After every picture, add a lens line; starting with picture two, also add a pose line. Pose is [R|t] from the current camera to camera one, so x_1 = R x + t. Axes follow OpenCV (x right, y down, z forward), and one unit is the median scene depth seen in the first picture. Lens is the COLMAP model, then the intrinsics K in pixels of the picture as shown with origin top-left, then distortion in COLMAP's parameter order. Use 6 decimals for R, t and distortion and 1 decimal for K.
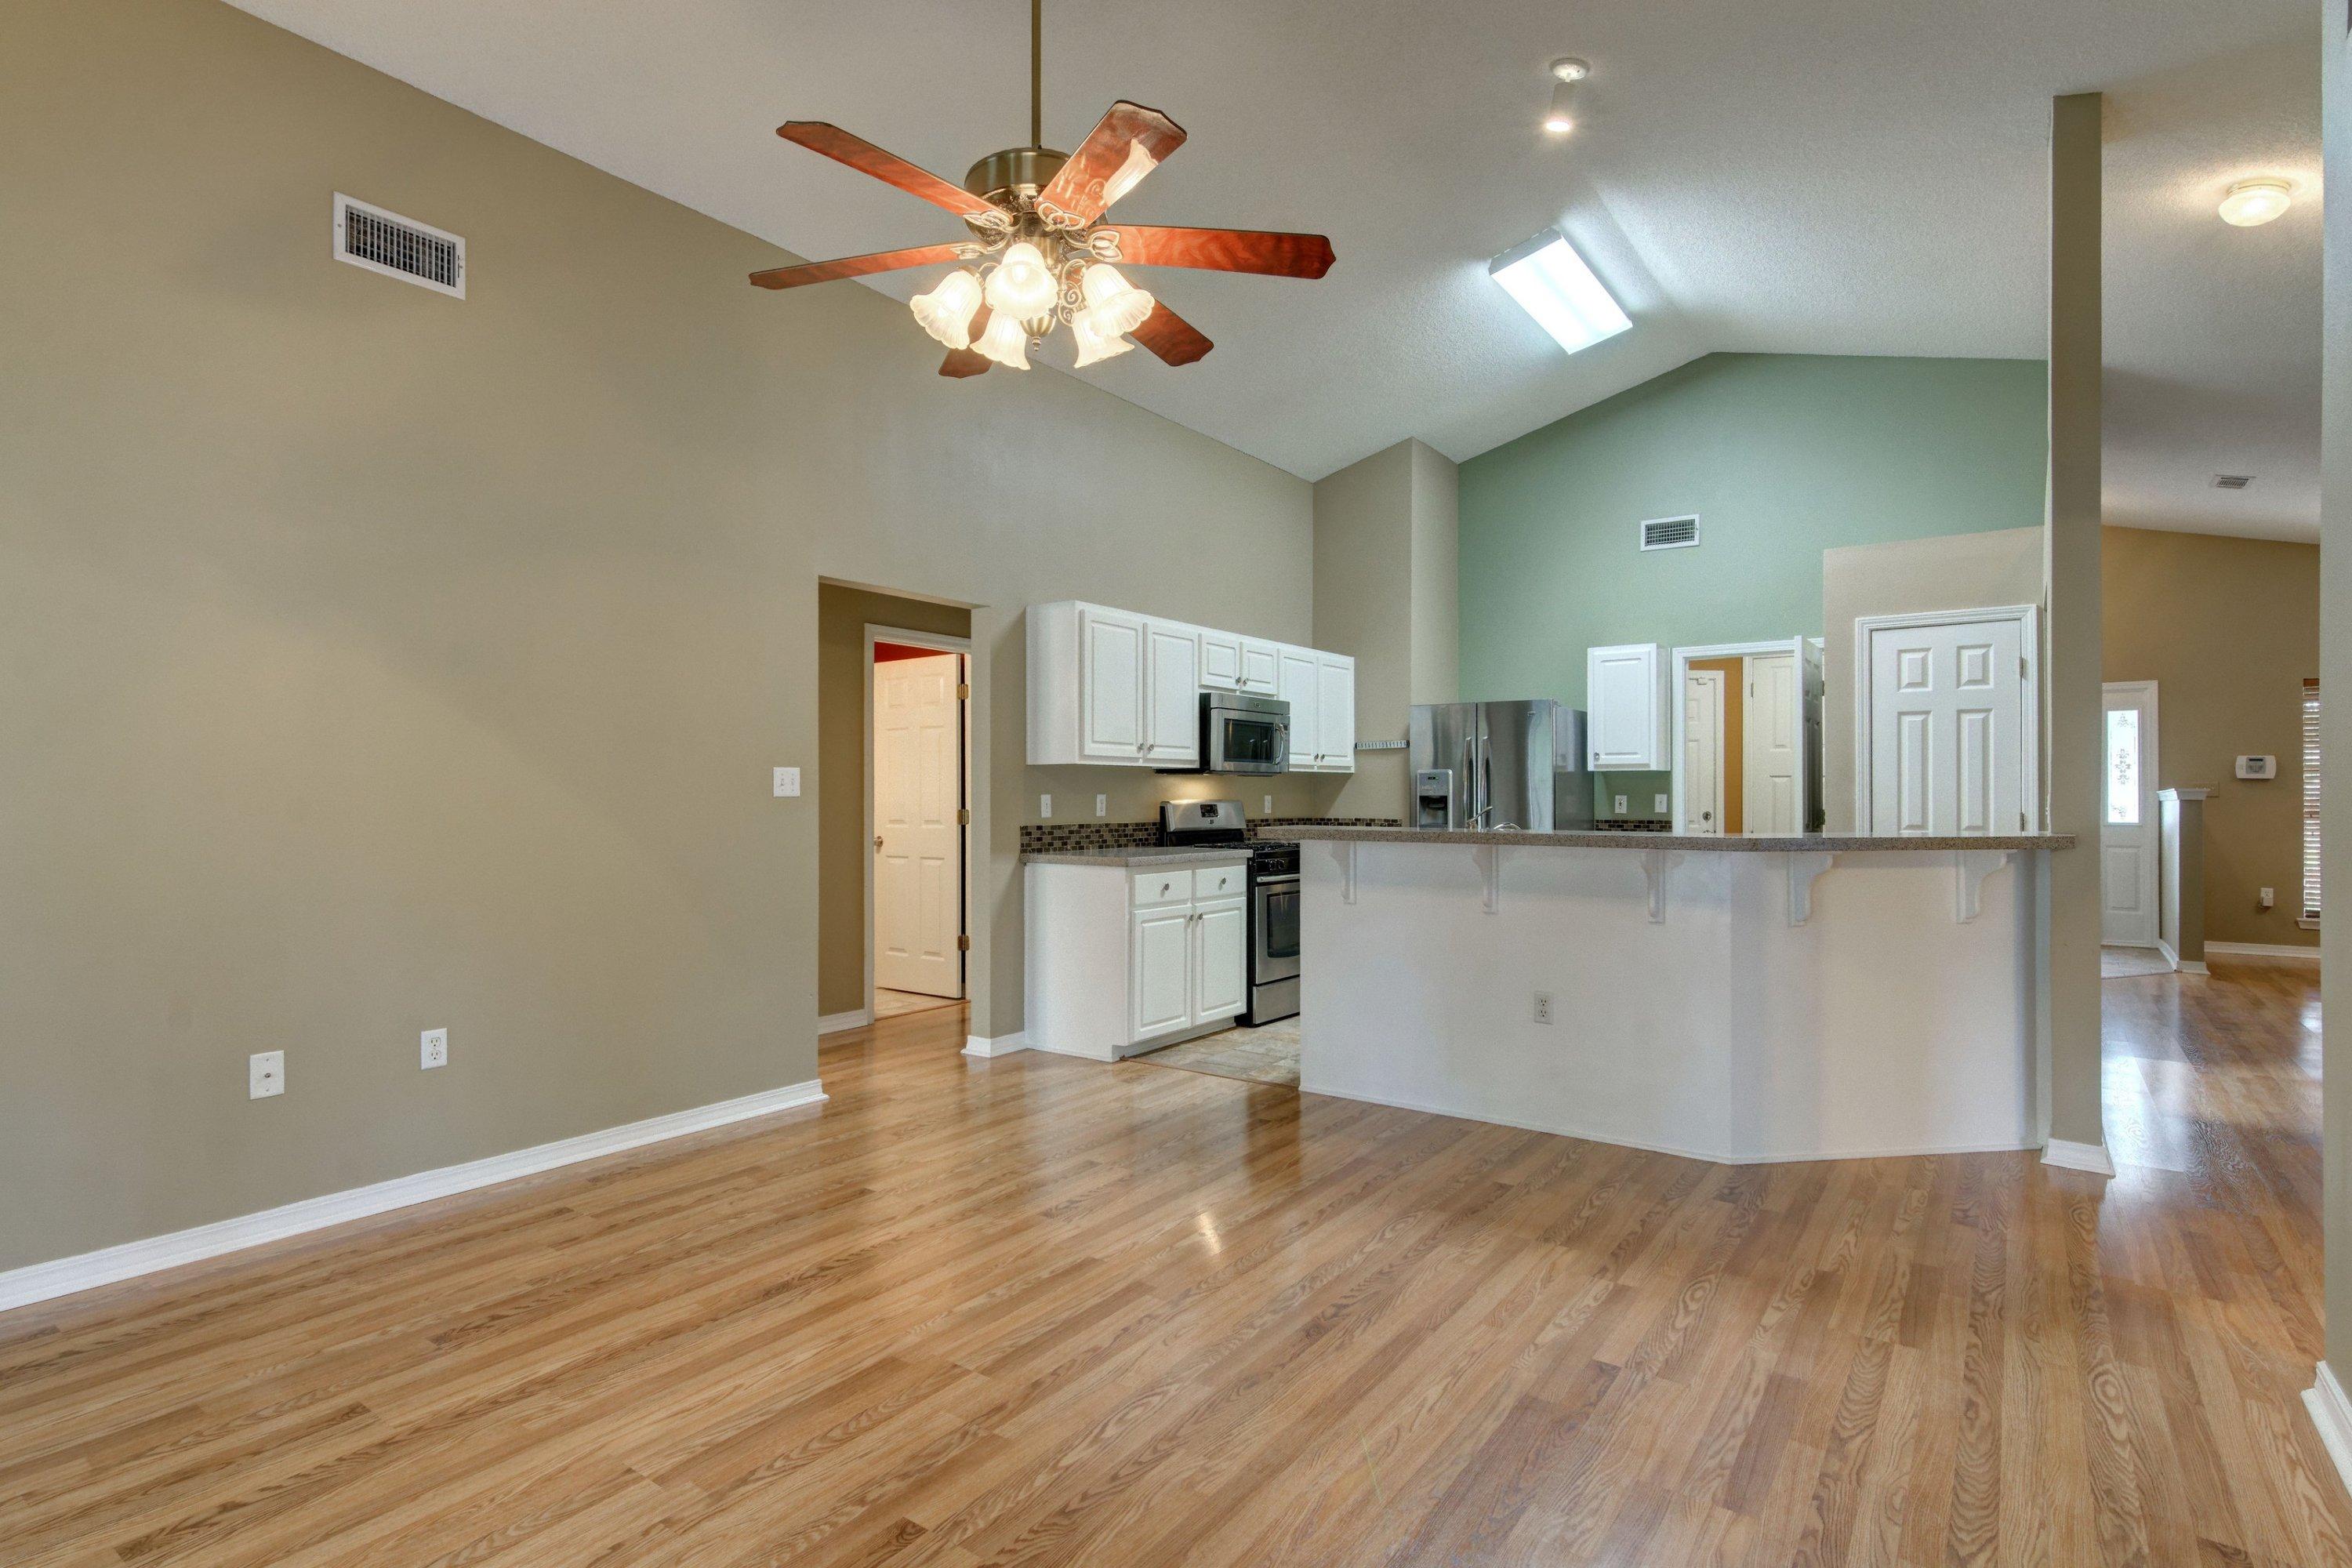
lens RADIAL K [[1150.7, 0, 1181.8], [0, 1150.7, 795.9], [0, 0, 1]] dist [0.009030, -0.004368]
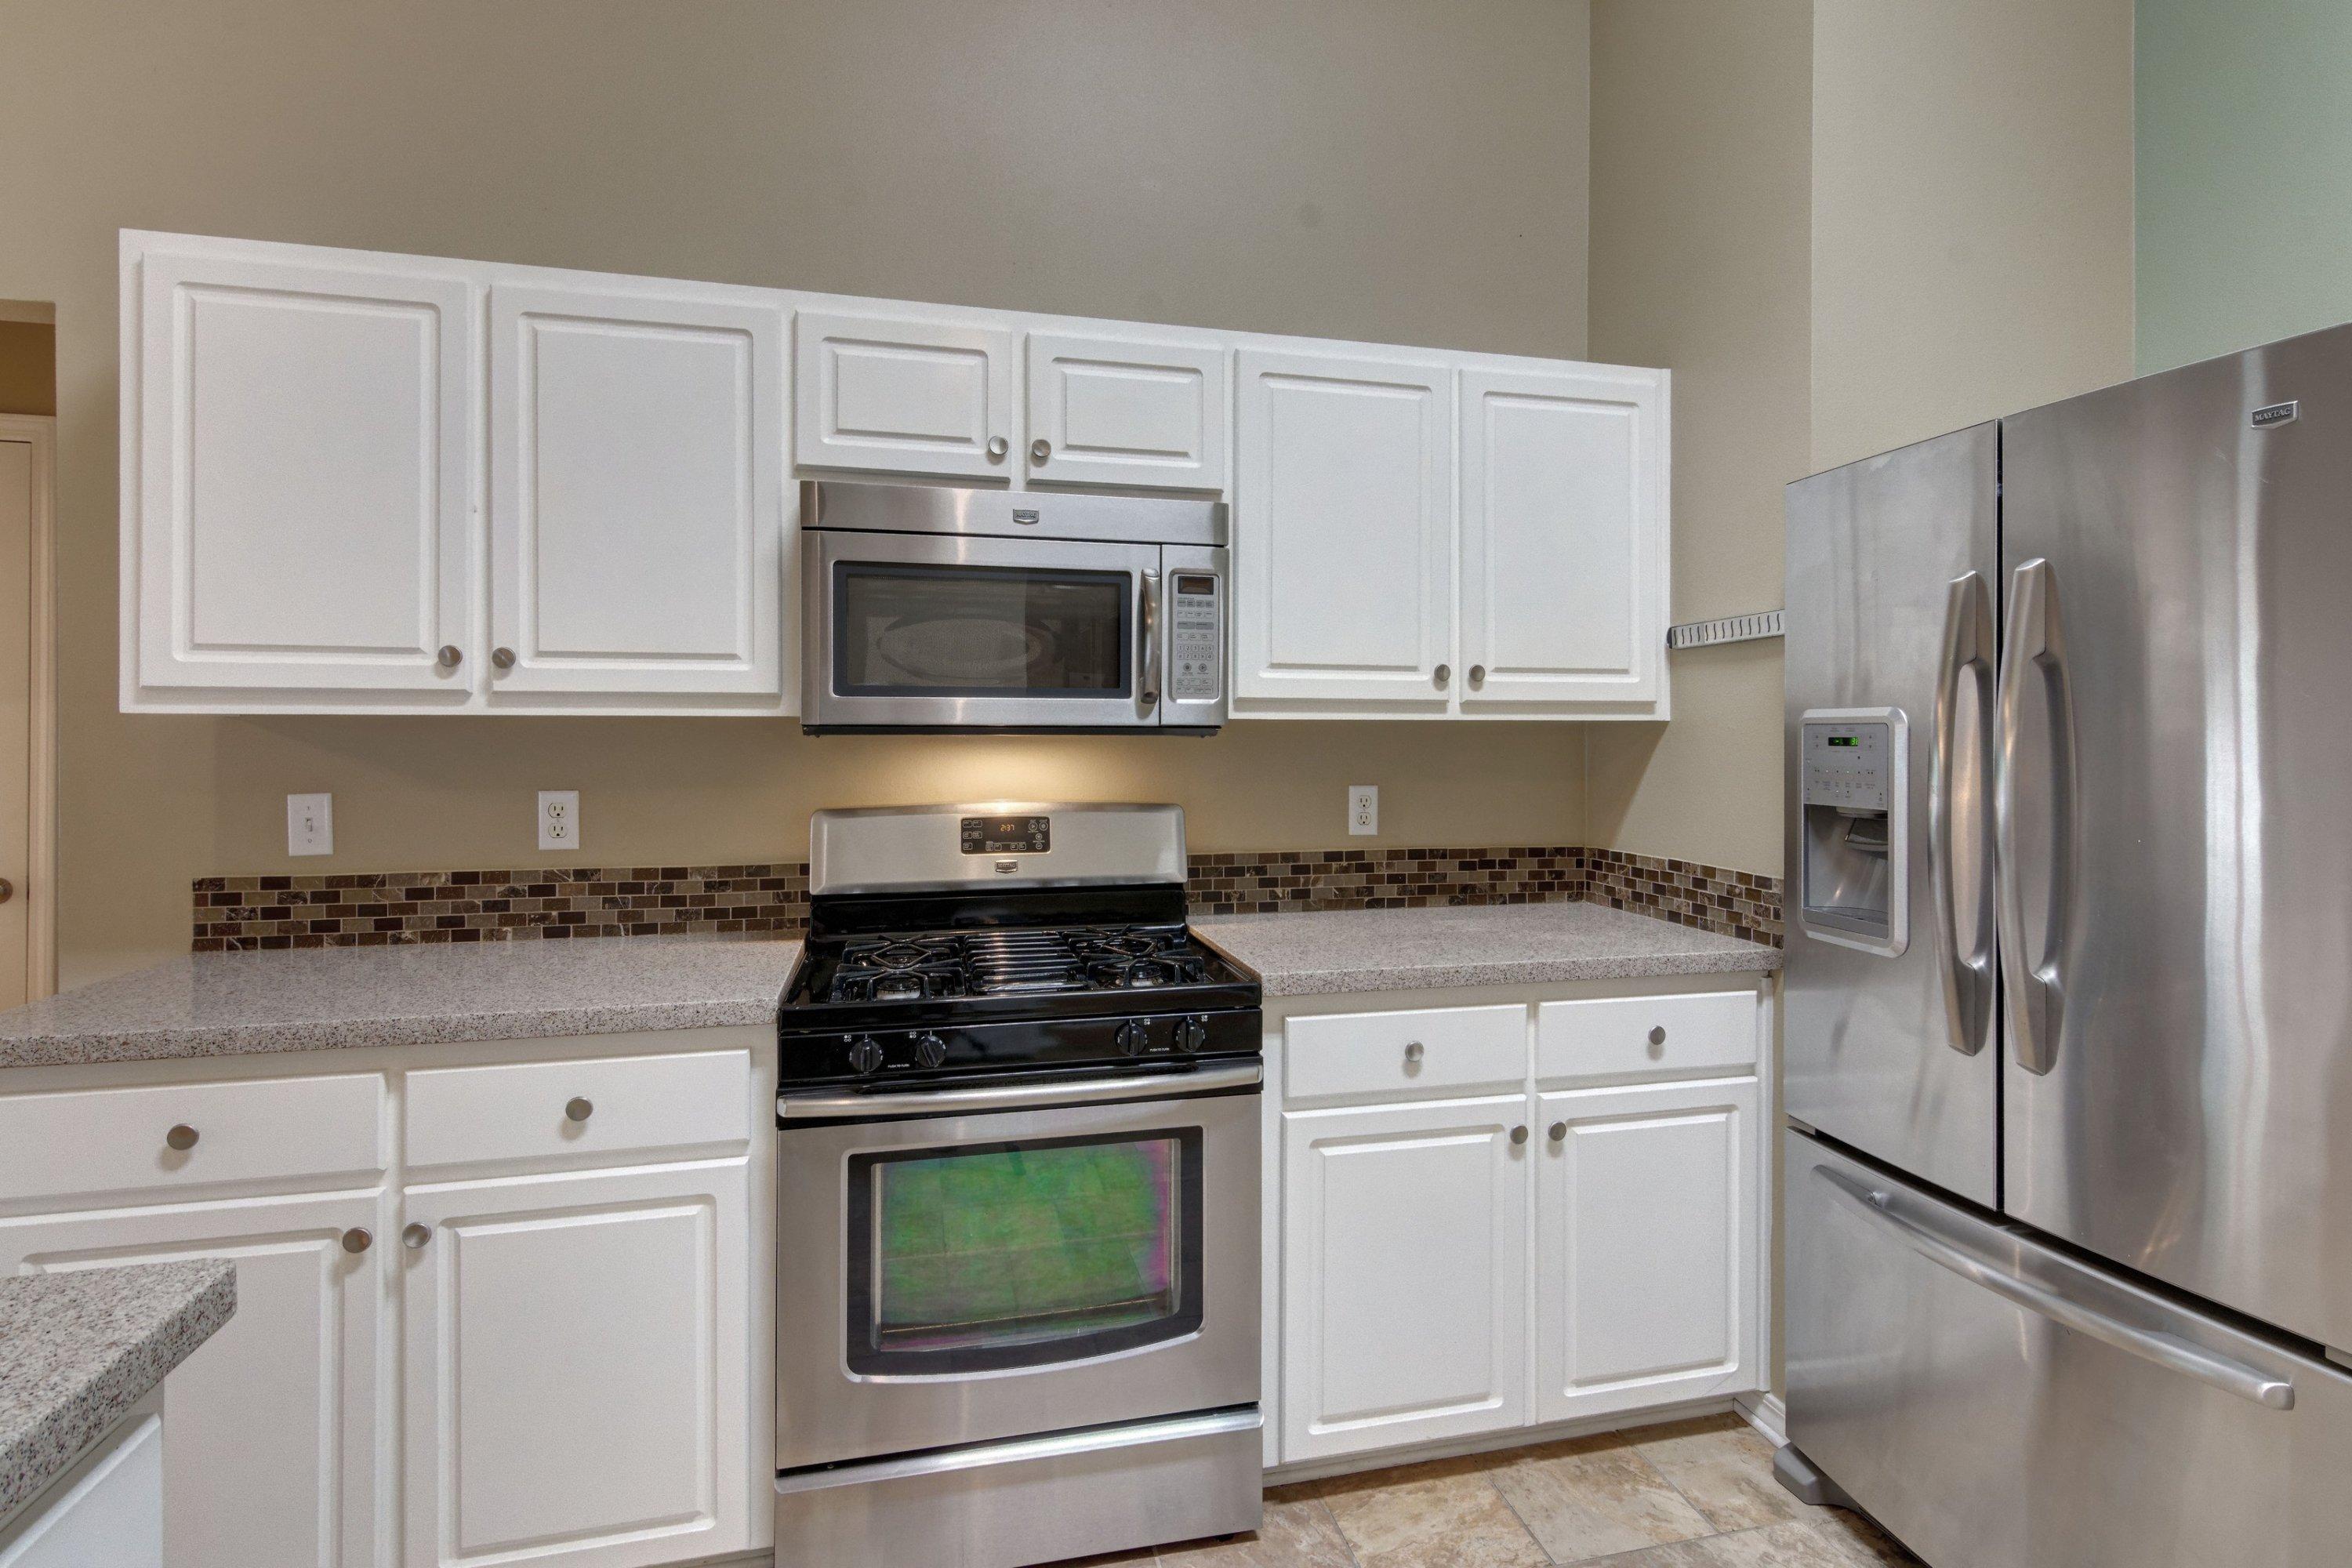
lens RADIAL K [[1150.7, 0, 1187.5], [0, 1150.7, 736.9], [0, 0, 1]] dist [0.009030, -0.004368]
pose [[0.764283, 0.000705, -0.644881, 0.438938], [-0.002206, 0.999996, -0.001522, -0.025278], [0.644877, 0.002586, 0.764282, 1.141221]]
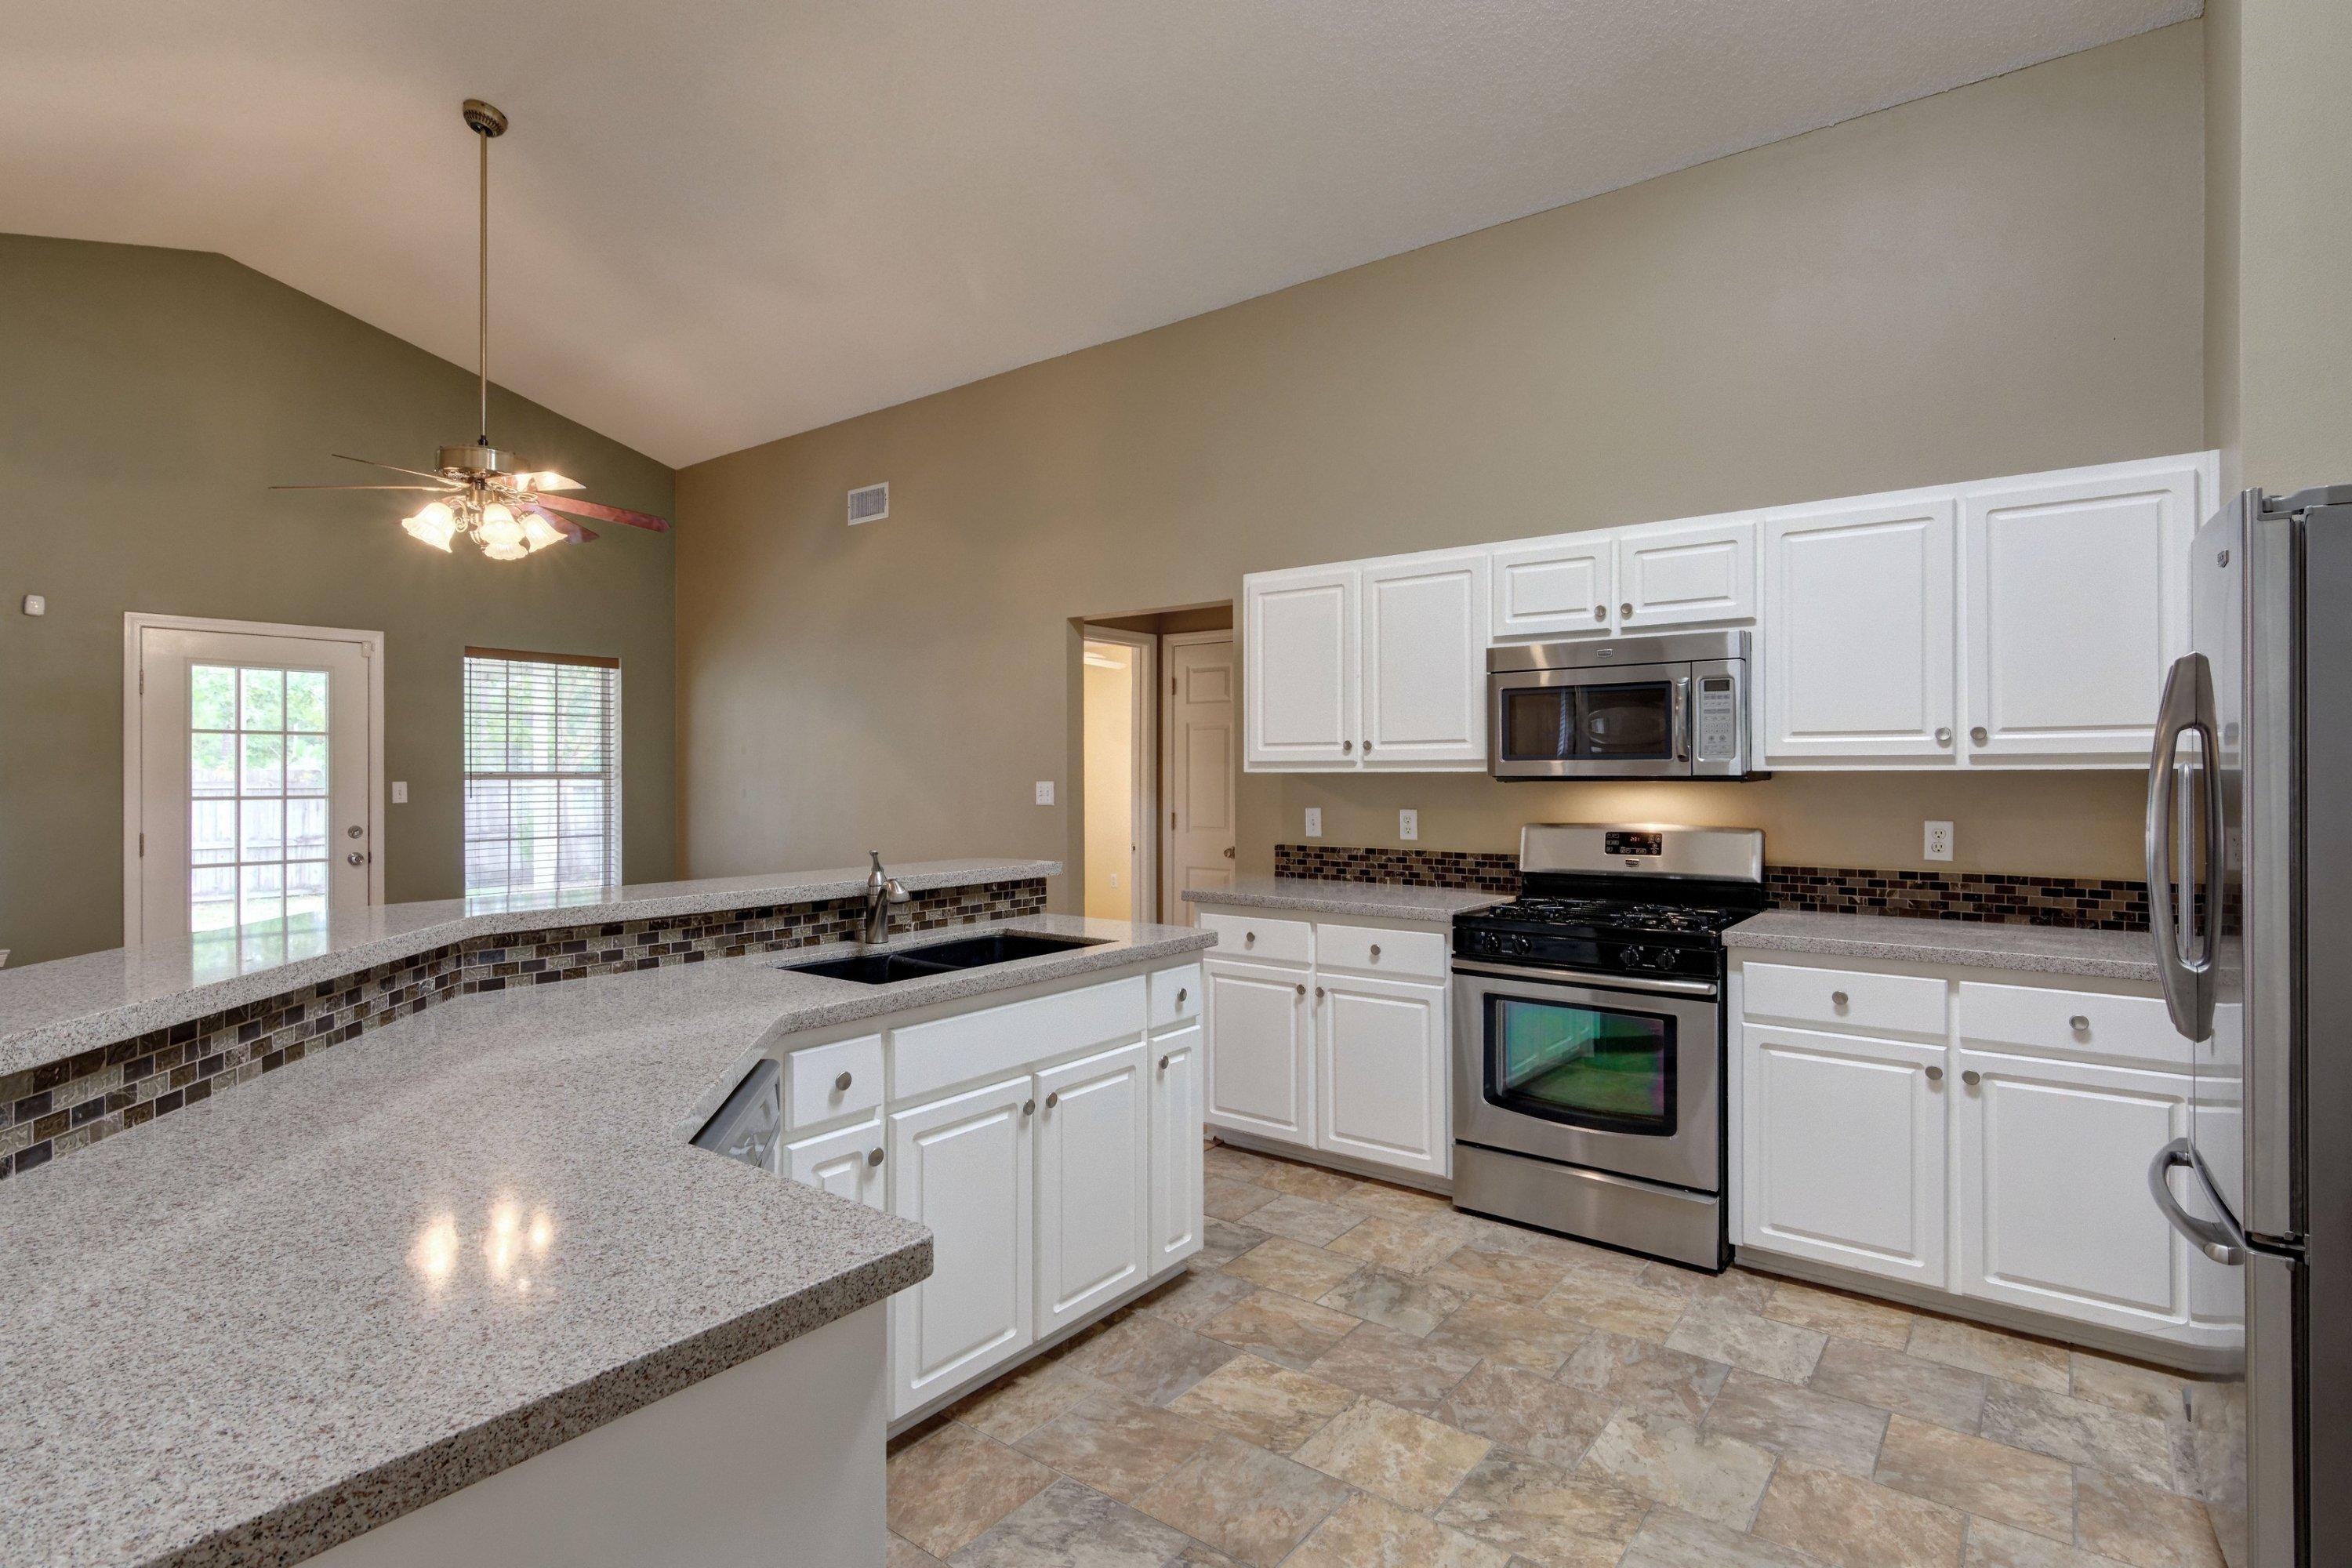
lens RADIAL K [[1150.7, 0, 1193.0], [0, 1150.7, 772.3], [0, 0, 1]] dist [0.009030, -0.004368]
pose [[-0.017169, -0.002507, -0.999849, 0.883712], [-0.000206, 0.999997, -0.002503, -0.030938], [0.999853, 0.000163, -0.017169, 1.182757]]
